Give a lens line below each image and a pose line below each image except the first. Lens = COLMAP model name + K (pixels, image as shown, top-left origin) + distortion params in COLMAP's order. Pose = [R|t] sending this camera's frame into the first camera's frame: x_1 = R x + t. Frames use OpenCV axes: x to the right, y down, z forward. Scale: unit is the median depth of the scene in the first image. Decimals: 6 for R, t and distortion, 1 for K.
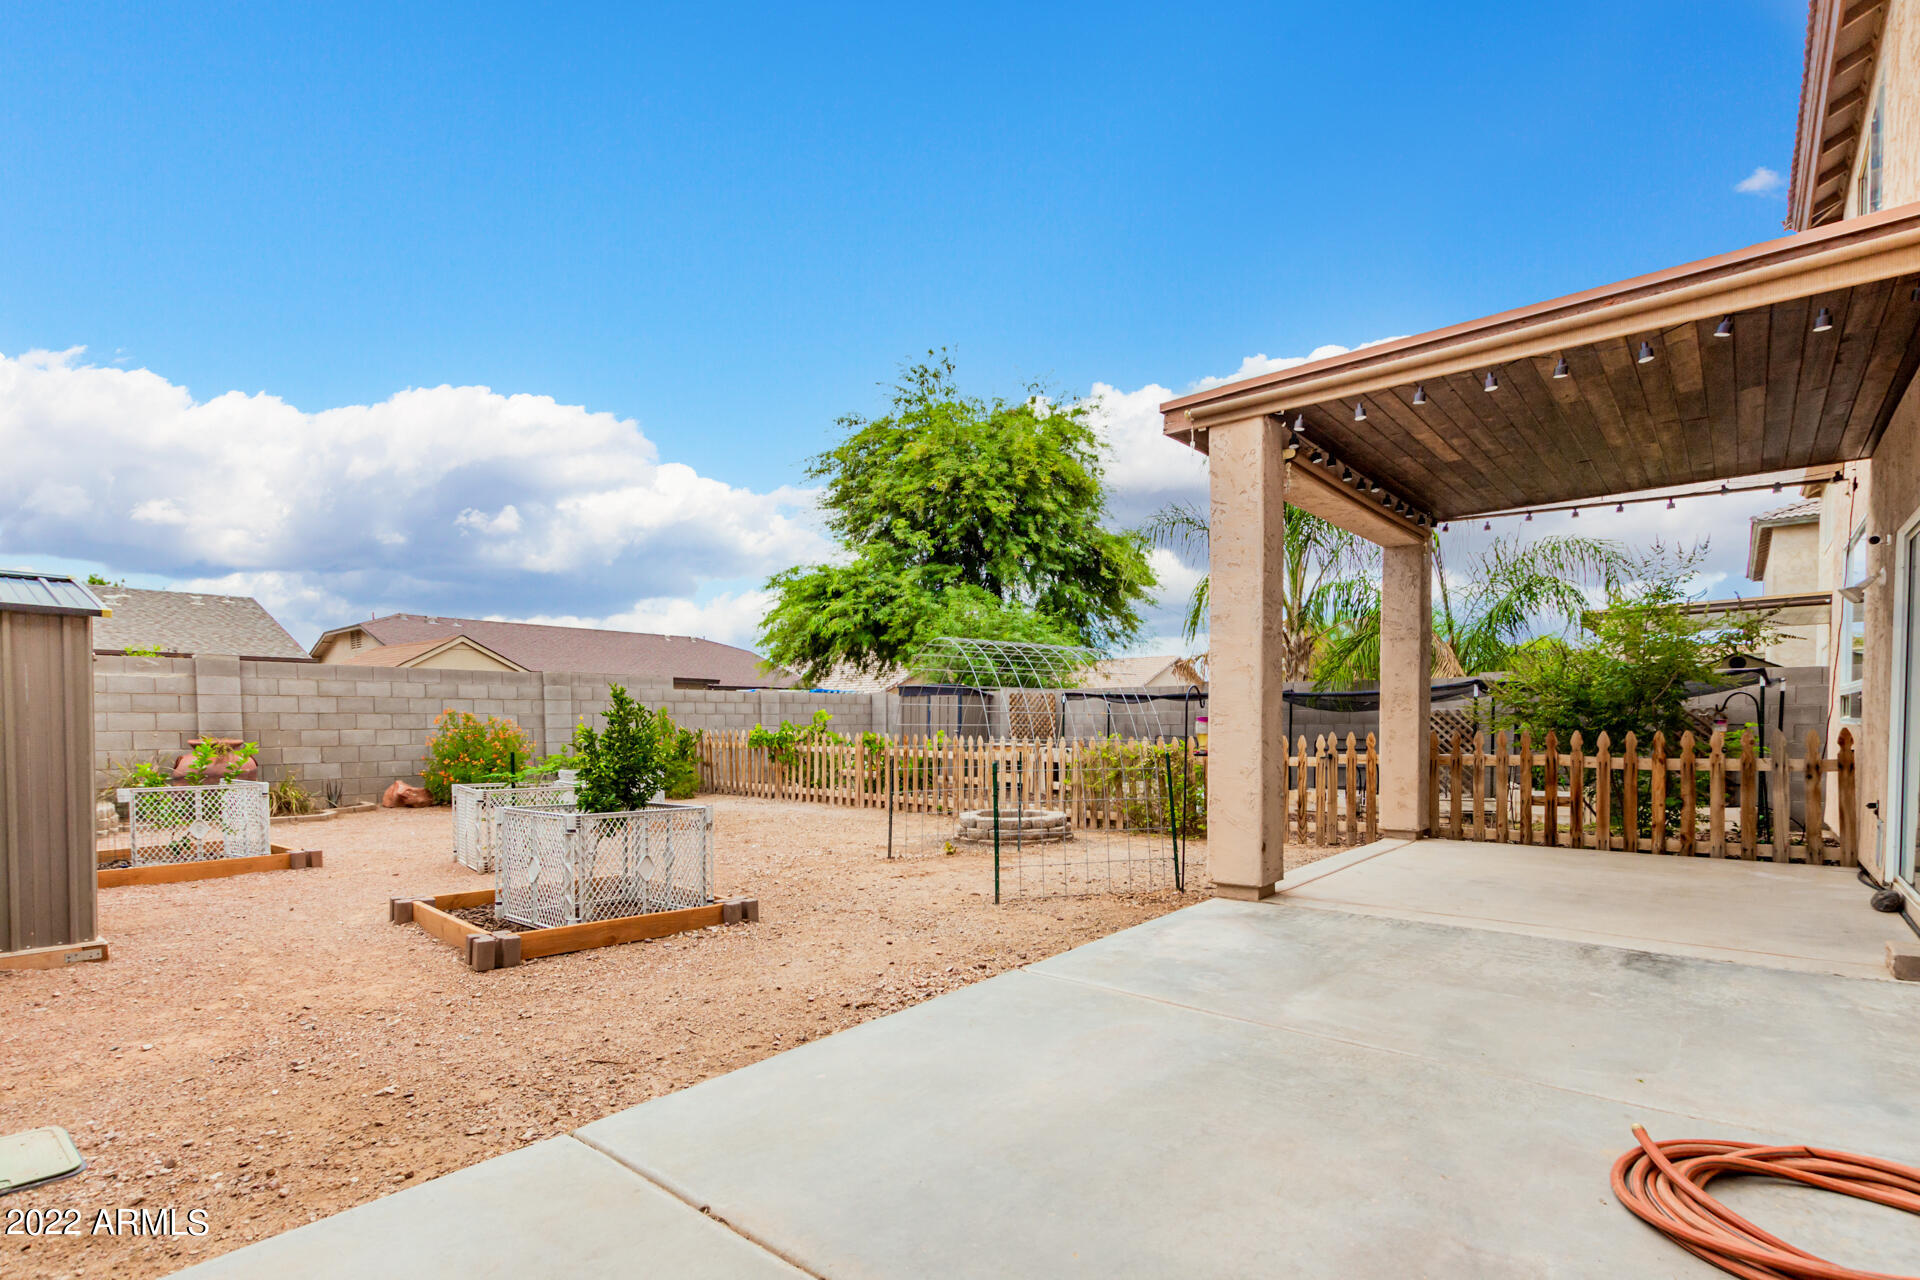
lens RADIAL K [[904.0, 0, 960.0], [0, 904.0, 640.0], [0, 0, 1]] dist [-0.000399, -0.000003]
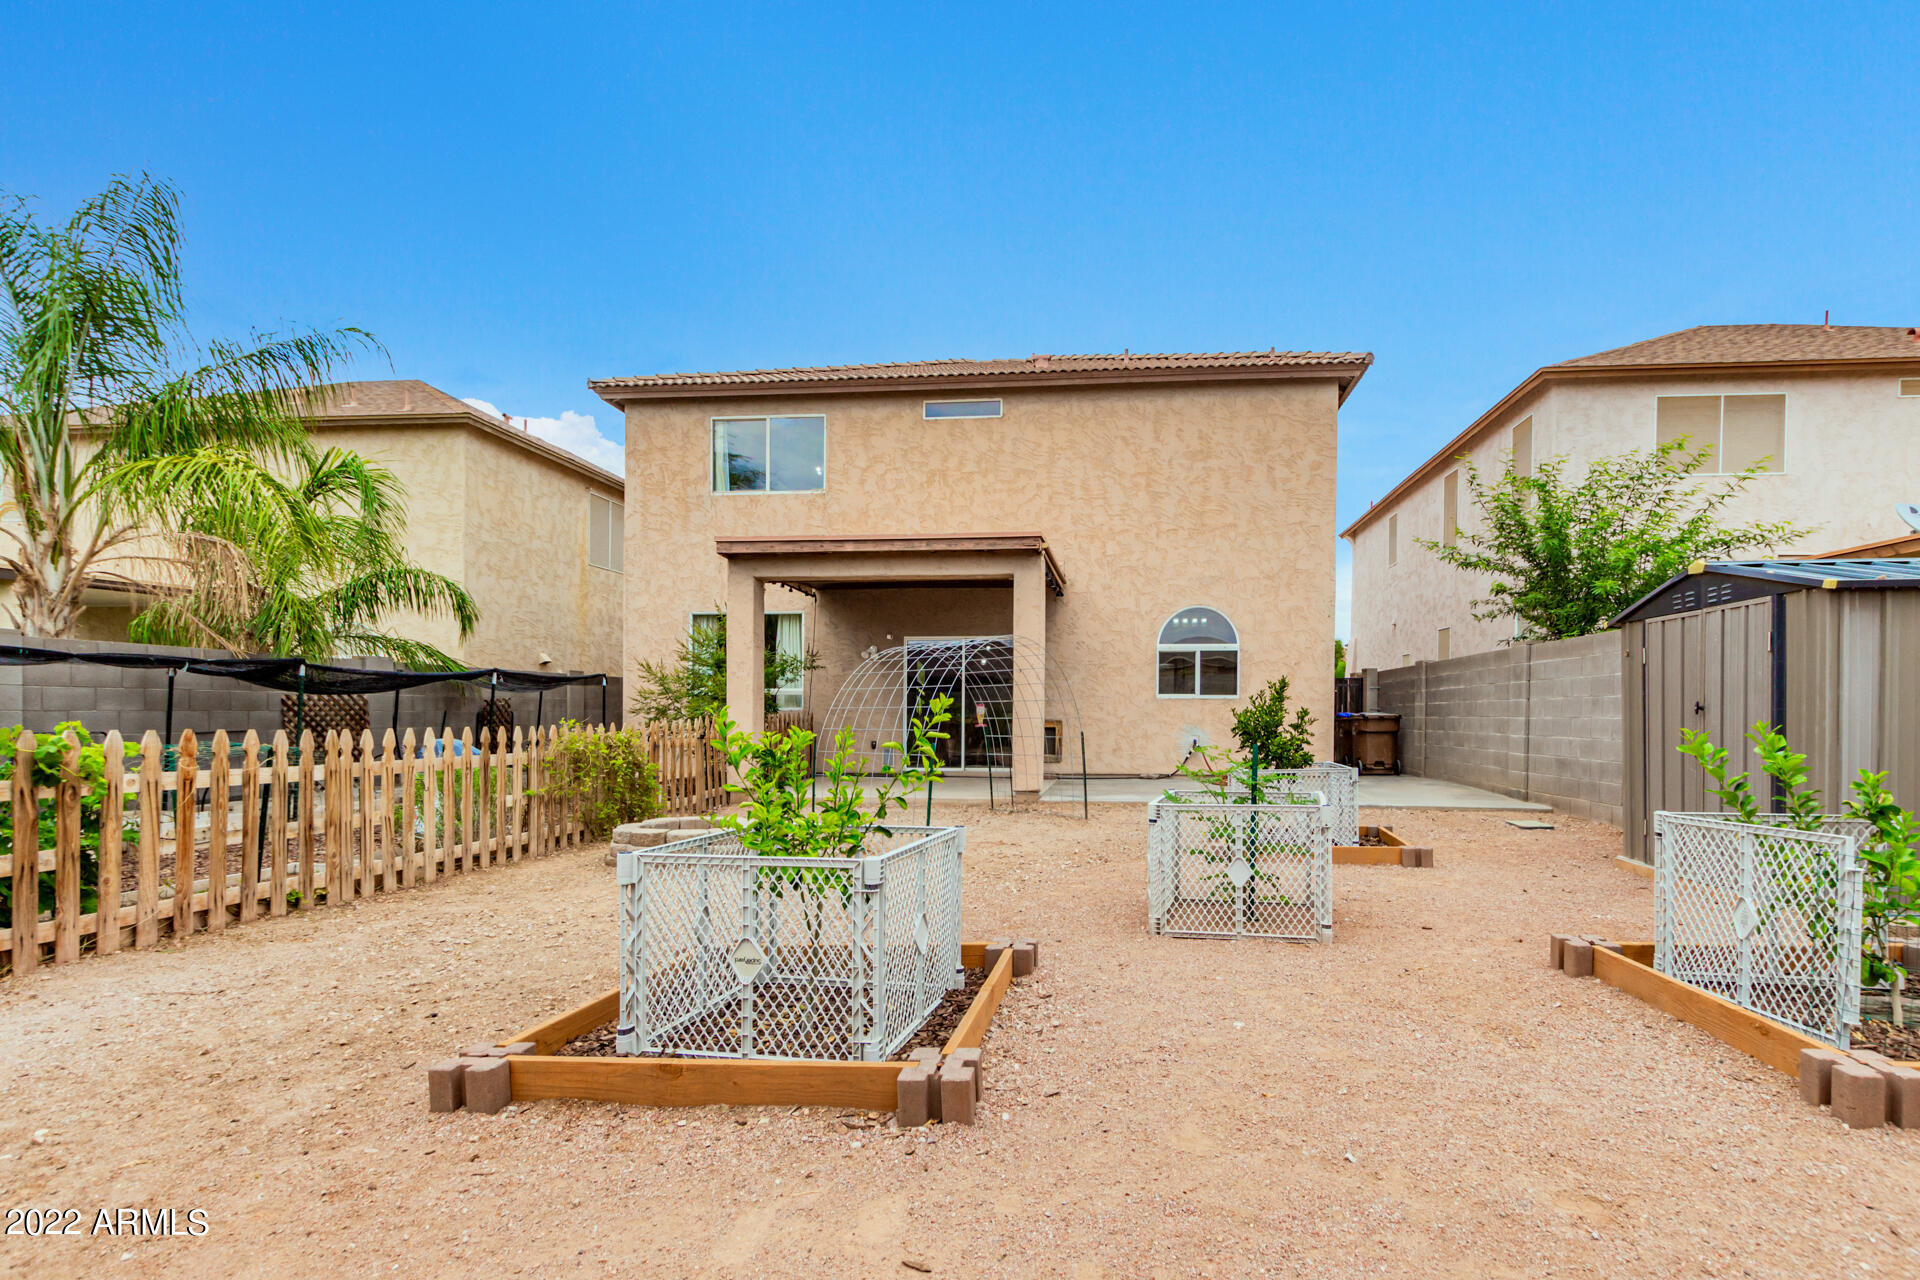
lens RADIAL K [[929.9, 0, 964.1], [0, 929.9, 713.7], [0, 0, 1]] dist [-0.001427, -0.000031]
pose [[-0.553456, -0.000777, 0.832878, -0.570689], [-0.087264, 0.994550, -0.057059, 0.097268], [-0.828294, -0.104260, -0.550508, 0.994052]]
